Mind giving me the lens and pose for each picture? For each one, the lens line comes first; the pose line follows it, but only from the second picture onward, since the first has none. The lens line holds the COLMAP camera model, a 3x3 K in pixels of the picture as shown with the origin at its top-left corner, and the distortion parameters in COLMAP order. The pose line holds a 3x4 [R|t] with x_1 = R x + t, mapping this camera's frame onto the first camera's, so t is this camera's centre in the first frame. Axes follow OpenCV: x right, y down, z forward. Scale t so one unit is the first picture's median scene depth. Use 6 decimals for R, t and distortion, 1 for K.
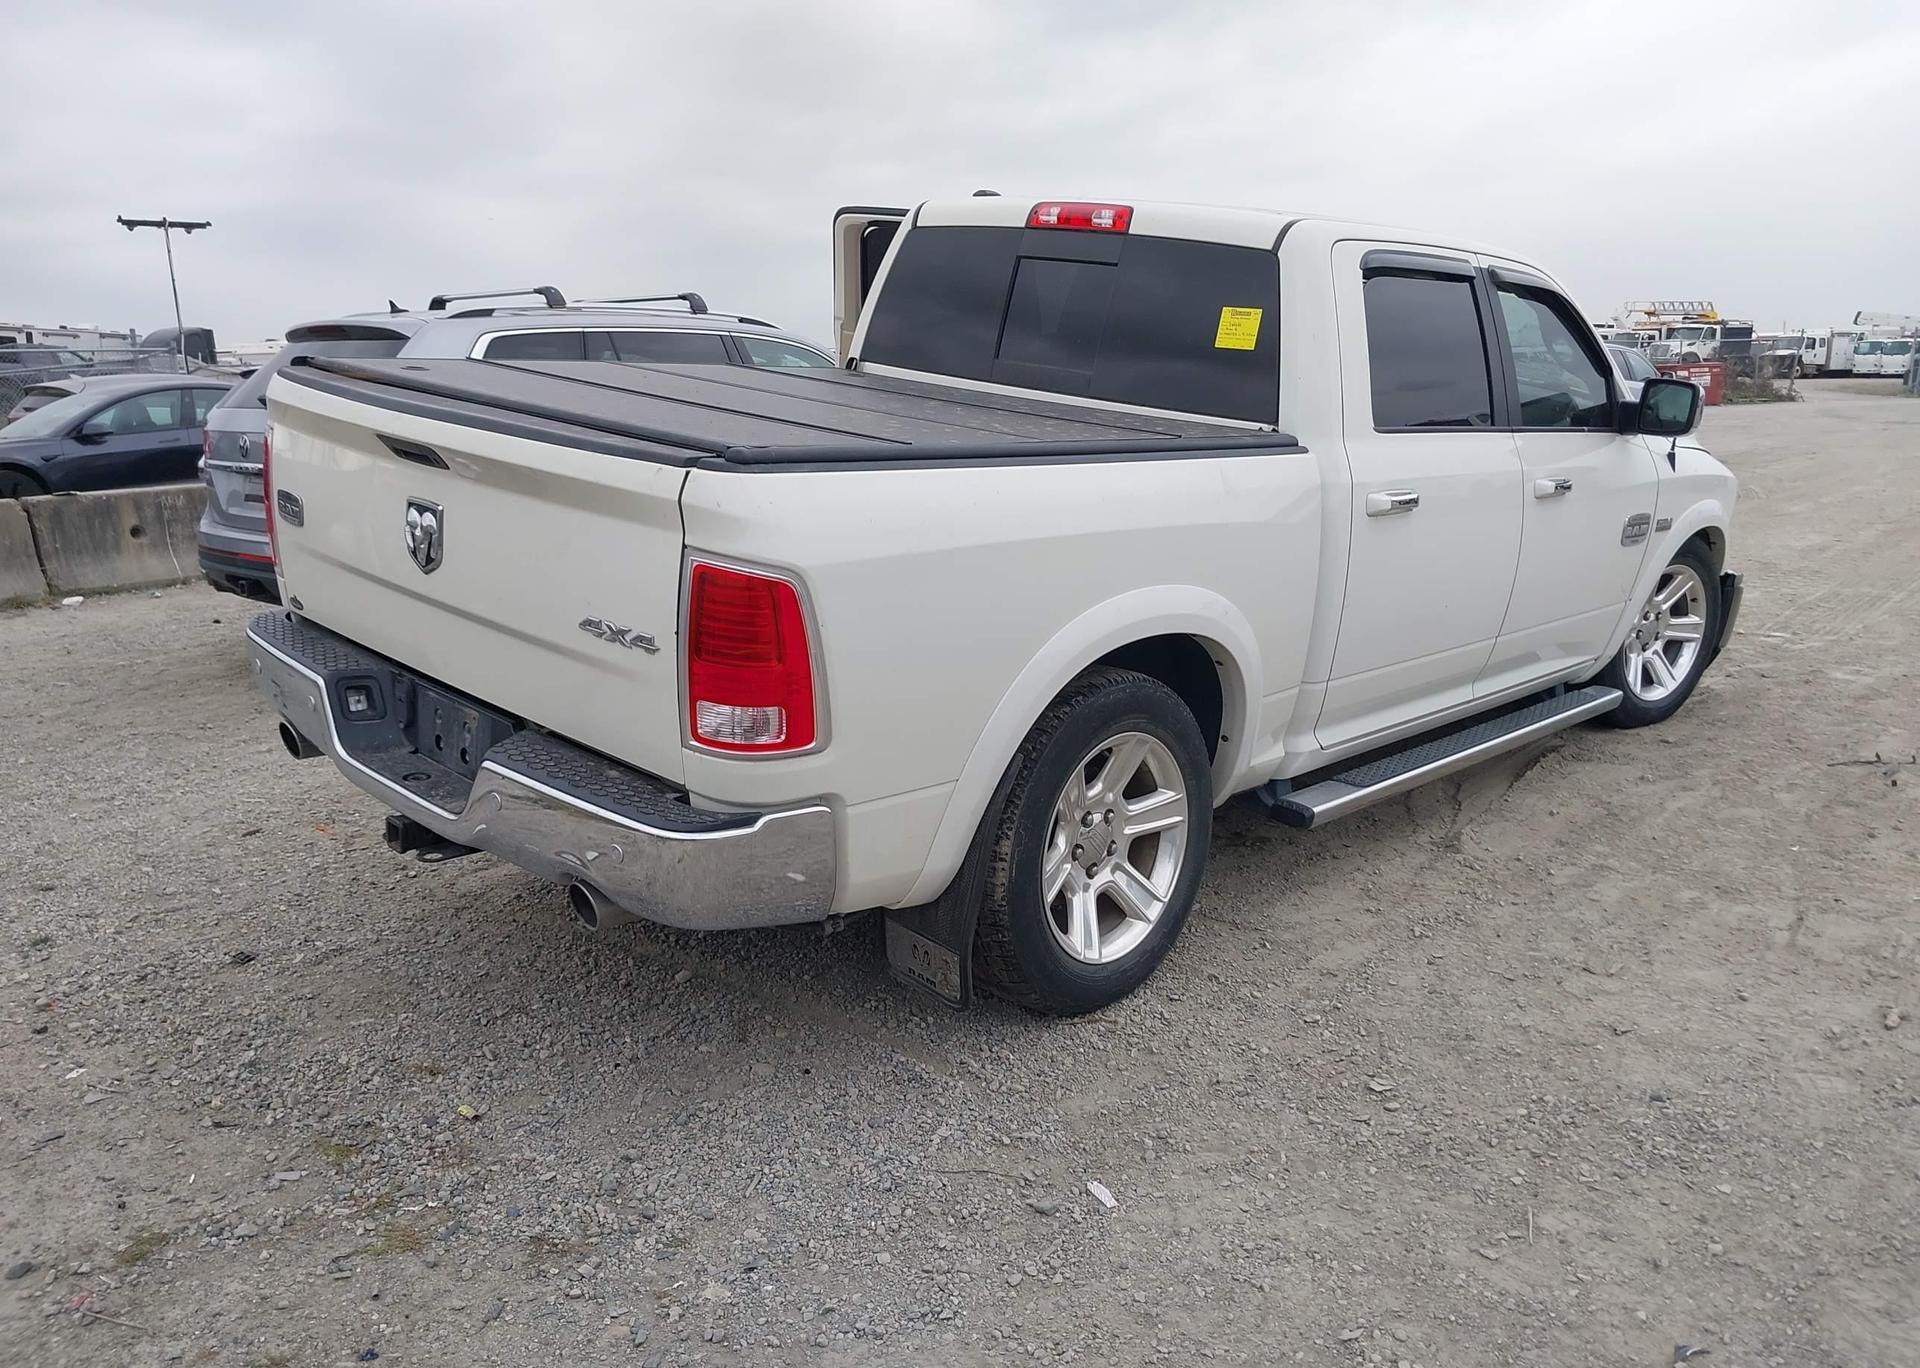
lens RADIAL K [[1501.3, 0, 974.8], [0, 1501.3, 717.5], [0, 0, 1]] dist [0.048505, -0.072286]
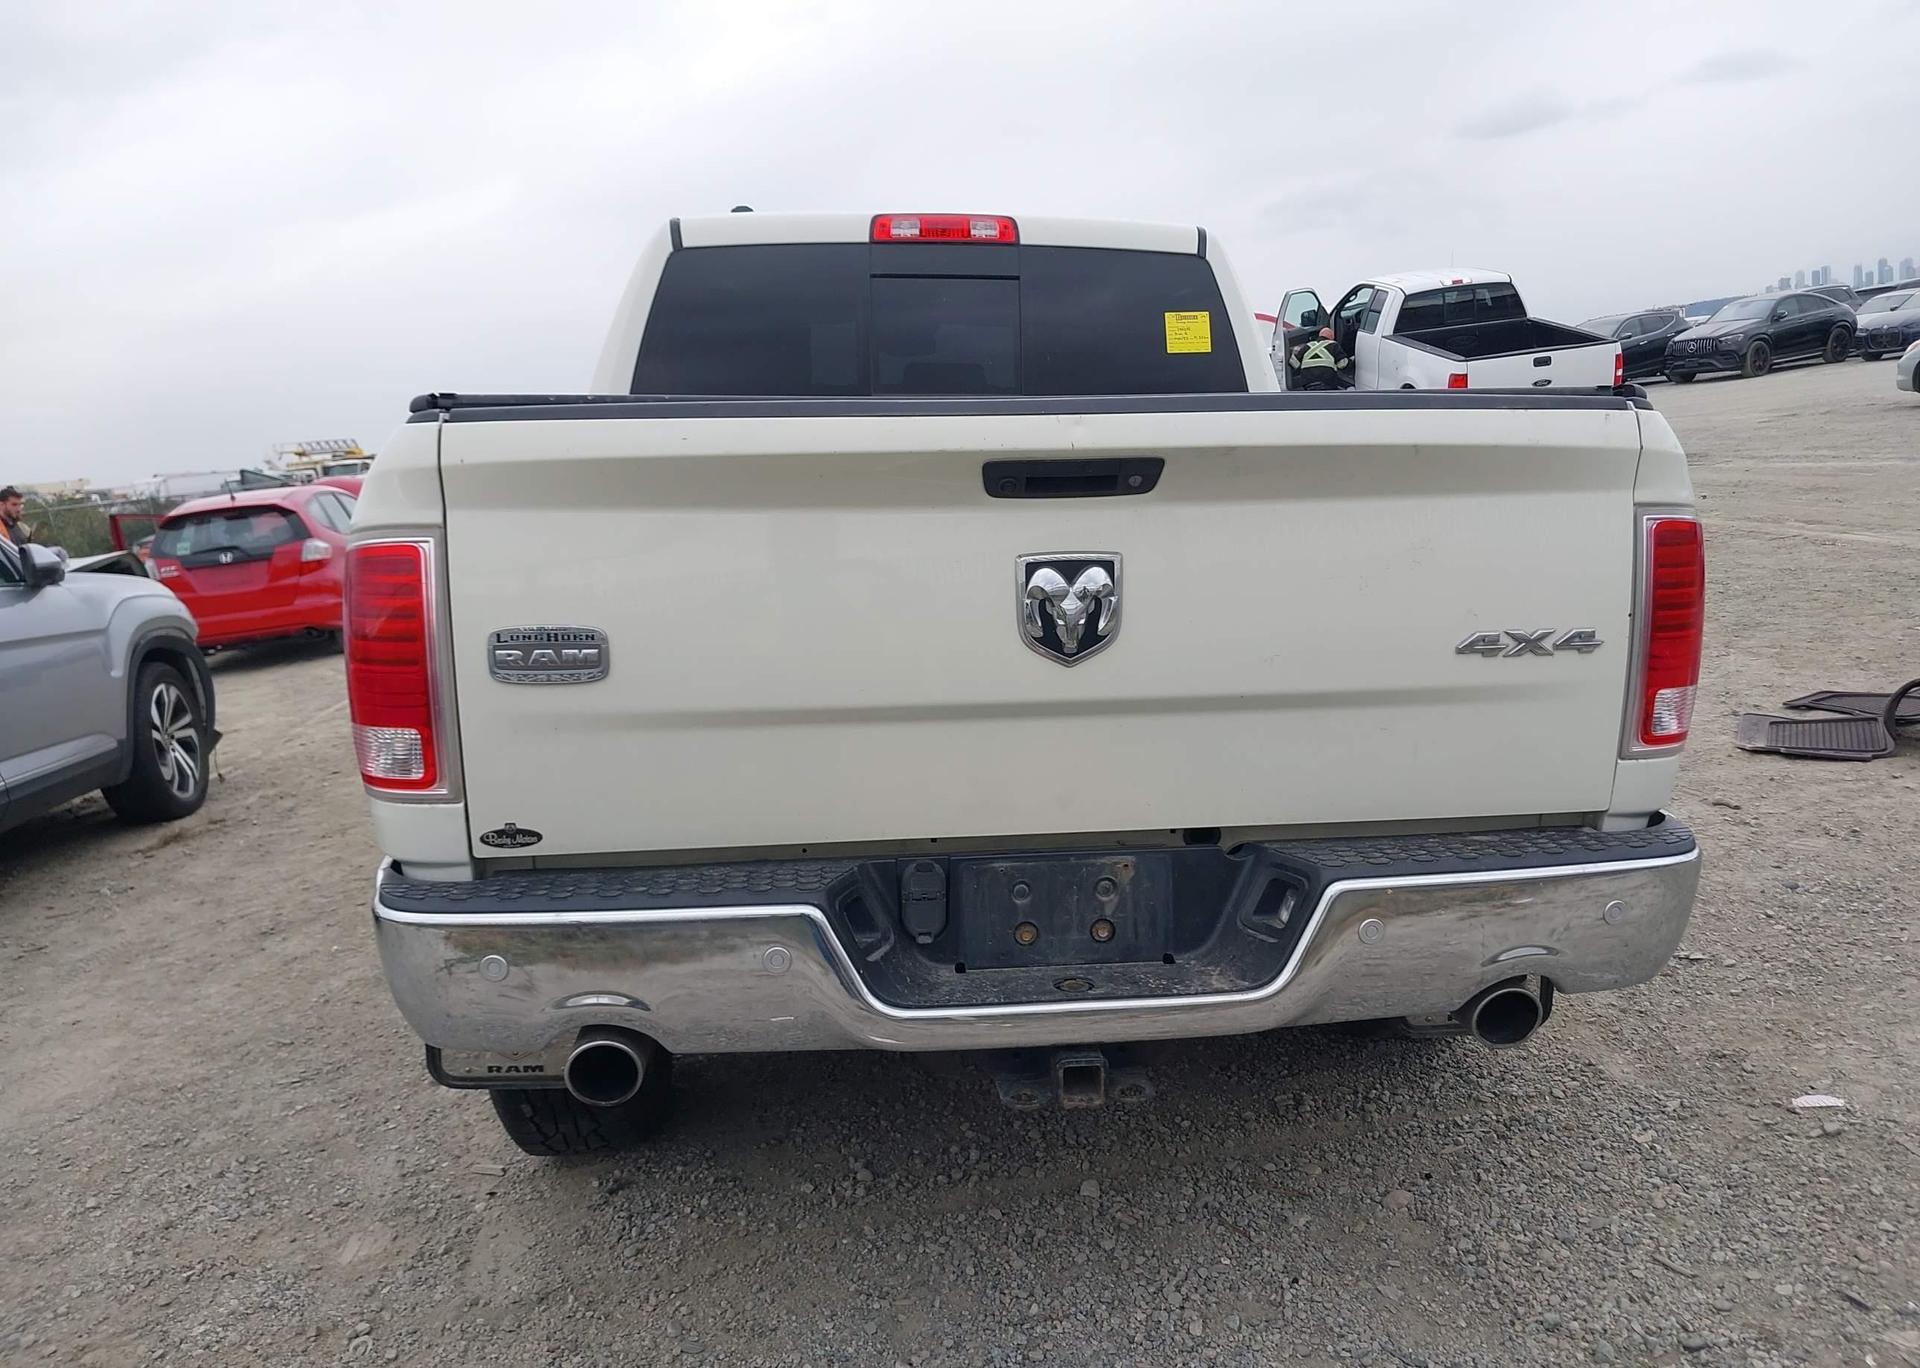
lens RADIAL K [[1523.8, 0, 974.9], [0, 1523.8, 689.0], [0, 0, 1]] dist [0.107609, -0.214532]
pose [[0.618812, -0.192182, 0.761667, -0.671955], [0.281116, 0.959576, 0.013726, -0.081818], [-0.733515, 0.205623, 0.647823, 0.468428]]
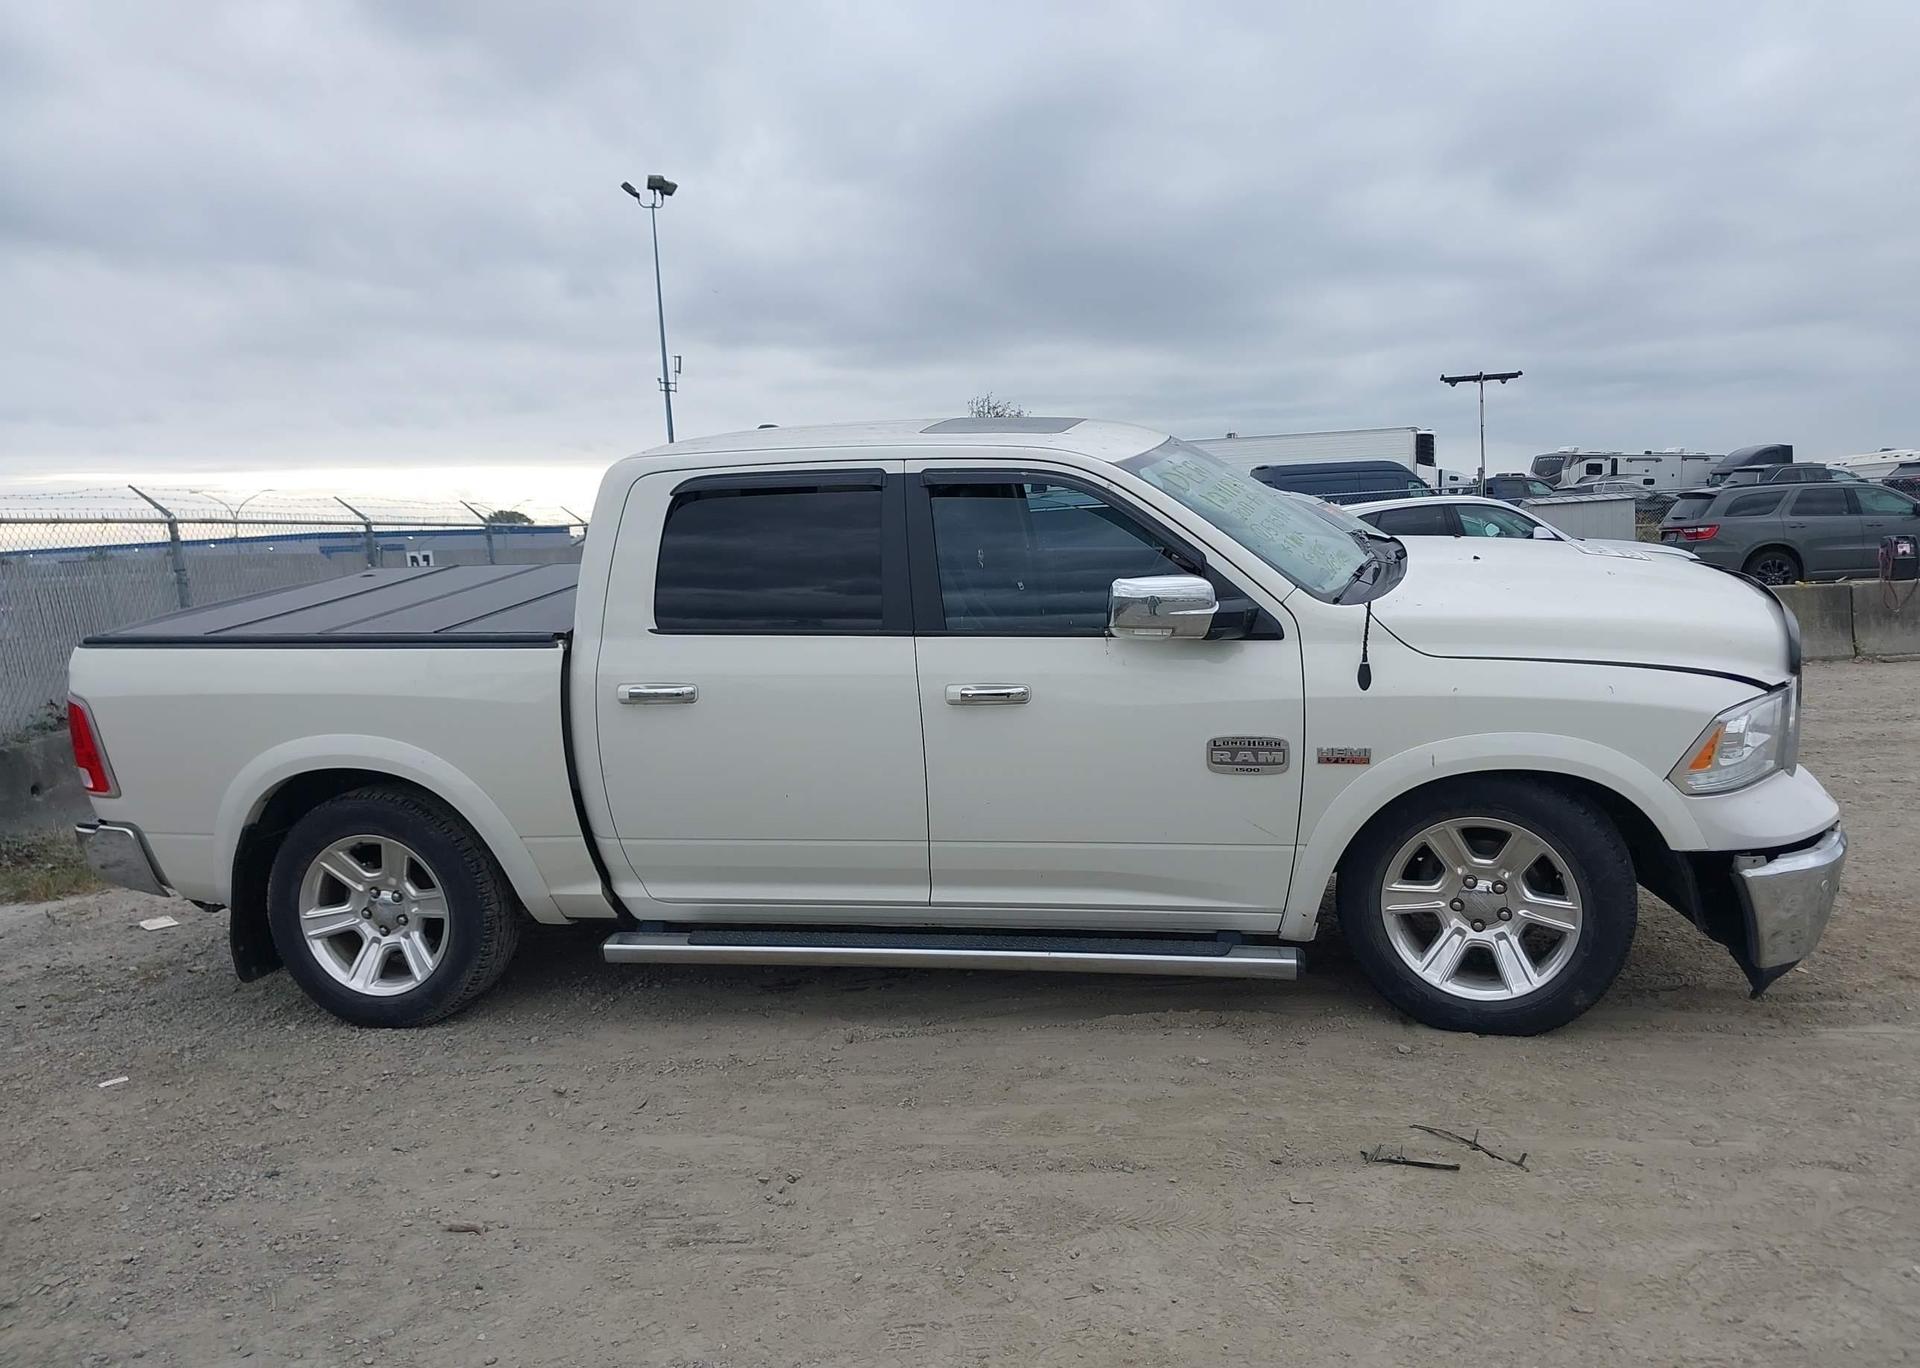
lens RADIAL K [[1523.8, 0, 974.9], [0, 1523.8, 689.0], [0, 0, 1]] dist [0.107609, -0.214532]
pose [[0.533162, 0.075339, -0.842652, 1.334696], [-0.152273, 0.988306, -0.007985, -0.166160], [0.832197, 0.132571, 0.538399, 0.543202]]
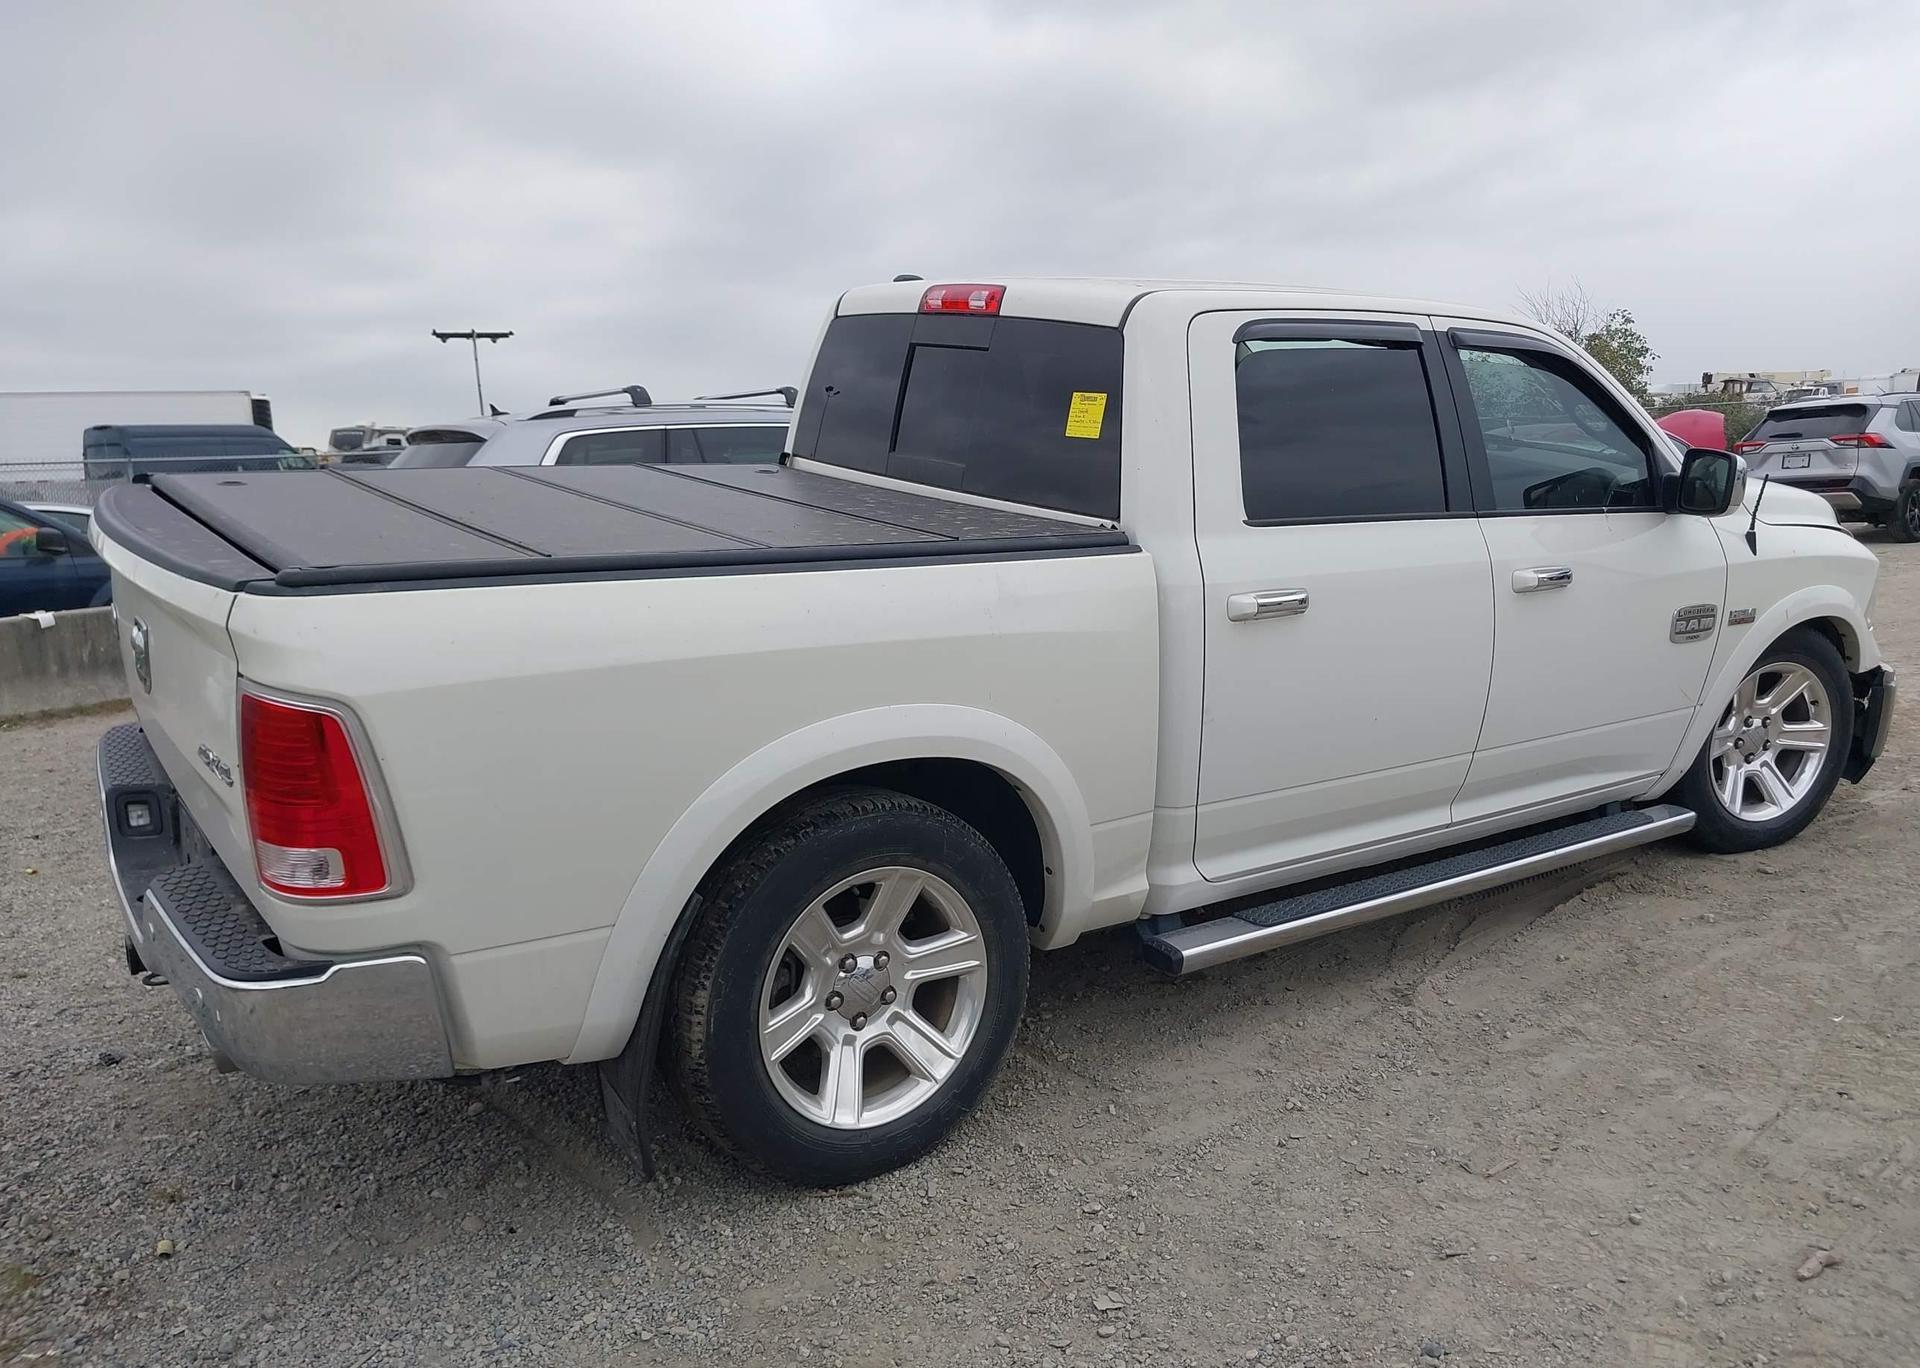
lens RADIAL K [[1506.6, 0, 974.2], [0, 1506.6, 714.8], [0, 0, 1]] dist [0.038620, -0.060617]
pose [[0.977554, 0.007084, -0.210566, 0.280936], [-0.017470, 0.998718, -0.047505, -0.032479], [0.209960, 0.050118, 0.976425, 0.107052]]
